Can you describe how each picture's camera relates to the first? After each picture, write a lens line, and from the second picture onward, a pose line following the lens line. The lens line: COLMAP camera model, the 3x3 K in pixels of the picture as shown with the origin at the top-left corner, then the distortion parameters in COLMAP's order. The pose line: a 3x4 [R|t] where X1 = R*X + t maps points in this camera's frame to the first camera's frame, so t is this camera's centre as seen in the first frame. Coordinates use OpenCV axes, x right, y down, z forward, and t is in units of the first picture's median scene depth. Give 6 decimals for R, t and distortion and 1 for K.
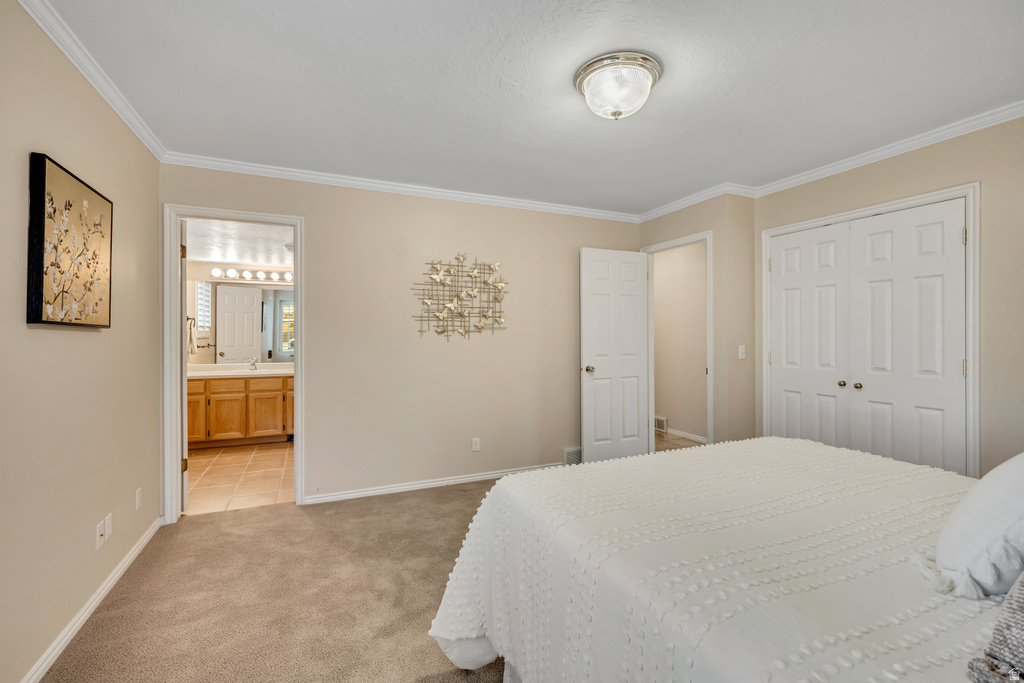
lens RADIAL K [[451.8, 0, 513.6], [0, 451.8, 334.5], [0, 0, 1]] dist [-0.000589, 0.000055]
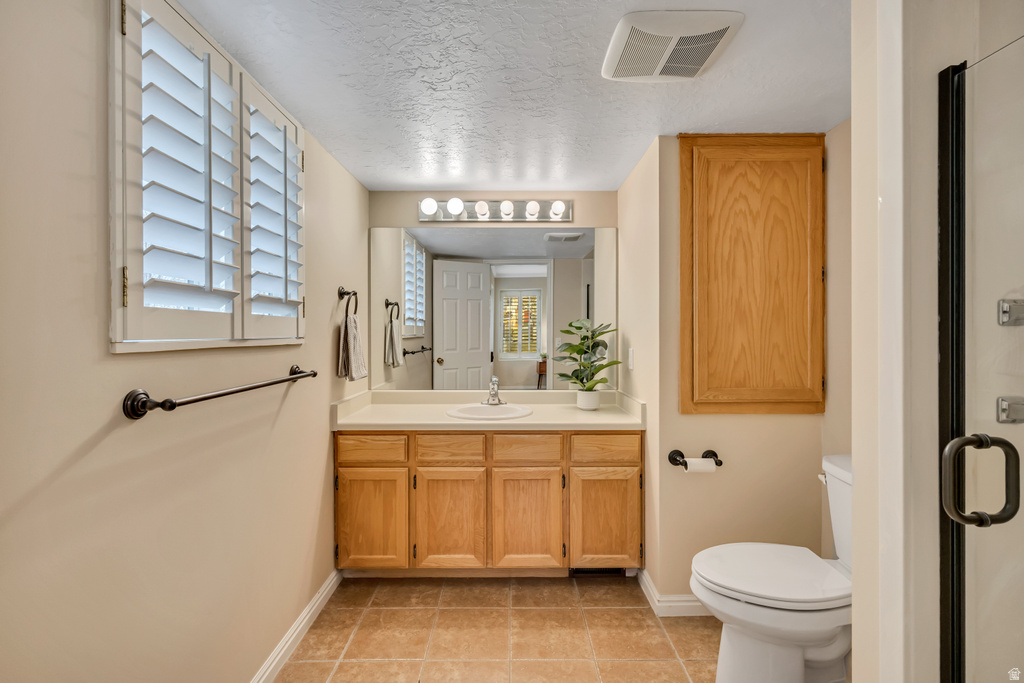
lens RADIAL K [[467.4, 0, 512.0], [0, 467.4, 341.5], [0, 0, 1]] dist [0.016248, 0.000045]
pose [[0.911548, 0.005044, -0.411163, -0.374011], [0.003284, 0.999804, 0.019545, 0.001117], [0.411181, -0.019167, 0.911352, 0.584542]]
